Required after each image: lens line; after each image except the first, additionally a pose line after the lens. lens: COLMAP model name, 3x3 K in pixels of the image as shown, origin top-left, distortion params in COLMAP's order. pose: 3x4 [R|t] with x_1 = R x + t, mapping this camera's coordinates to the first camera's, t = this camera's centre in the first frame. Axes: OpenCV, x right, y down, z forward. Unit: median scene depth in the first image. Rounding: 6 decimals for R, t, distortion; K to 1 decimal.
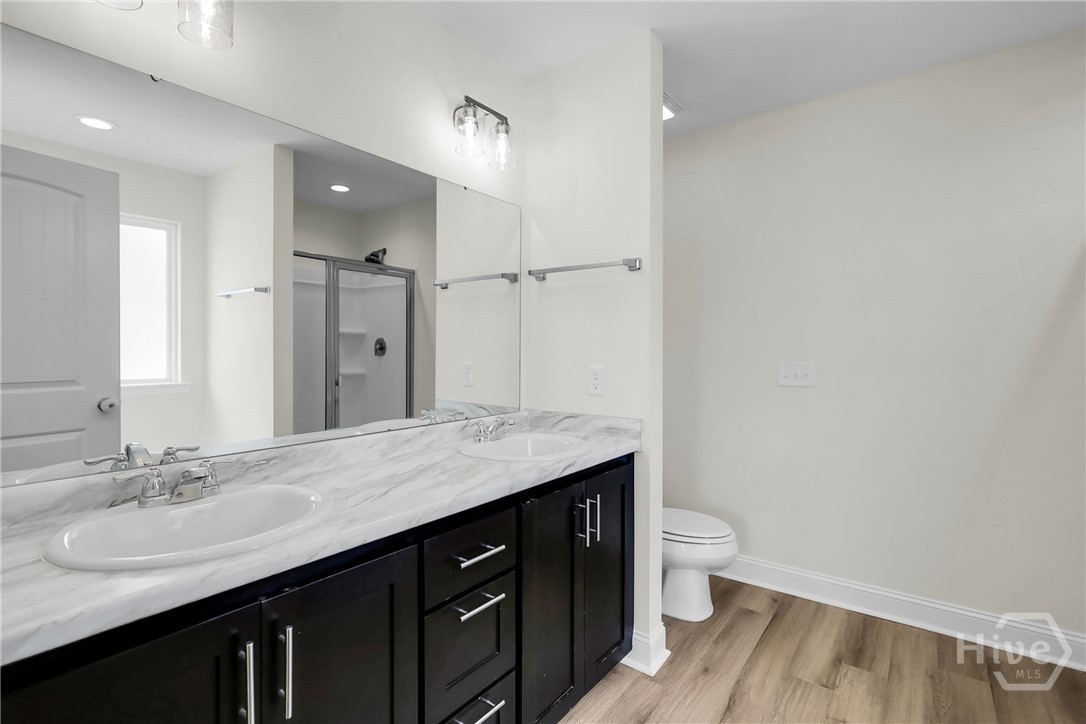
lens RADIAL K [[500.1, 0, 543.7], [0, 500.1, 357.1], [0, 0, 1]] dist [-0.011373, -0.000157]
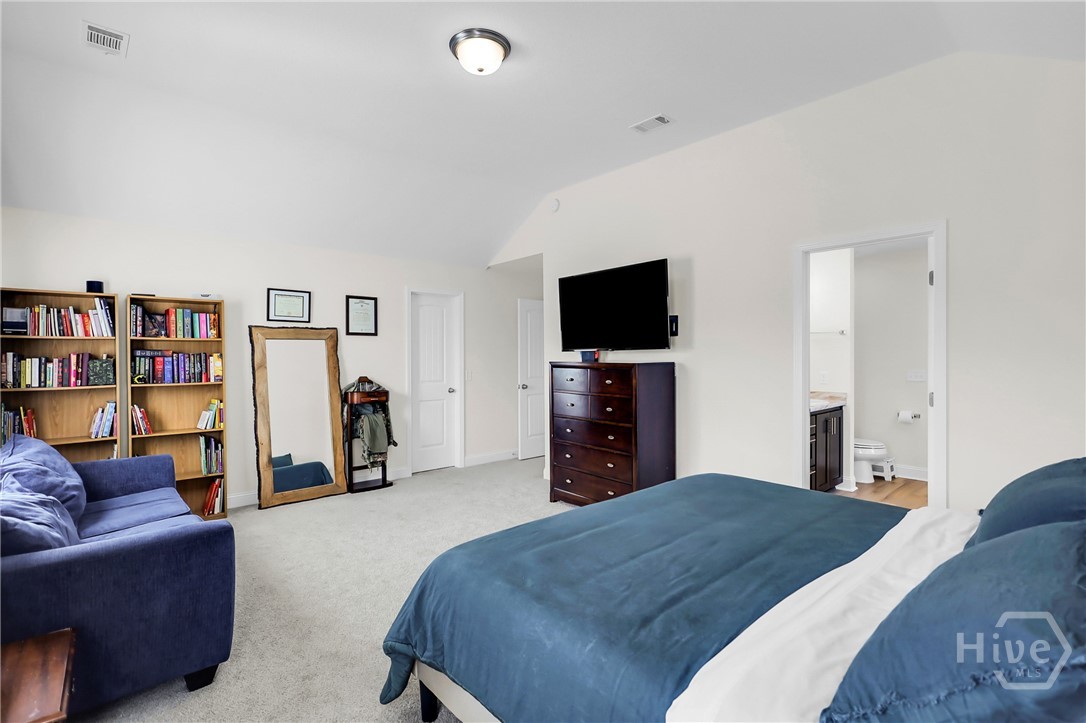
lens RADIAL K [[500.1, 0, 541.8], [0, 500.1, 362.3], [0, 0, 1]] dist [-0.011373, -0.000157]
pose [[0.980783, -0.002156, -0.195088, -0.820665], [0.003514, 0.999972, 0.006615, -0.051901], [0.195068, -0.007174, 0.980764, -1.768168]]
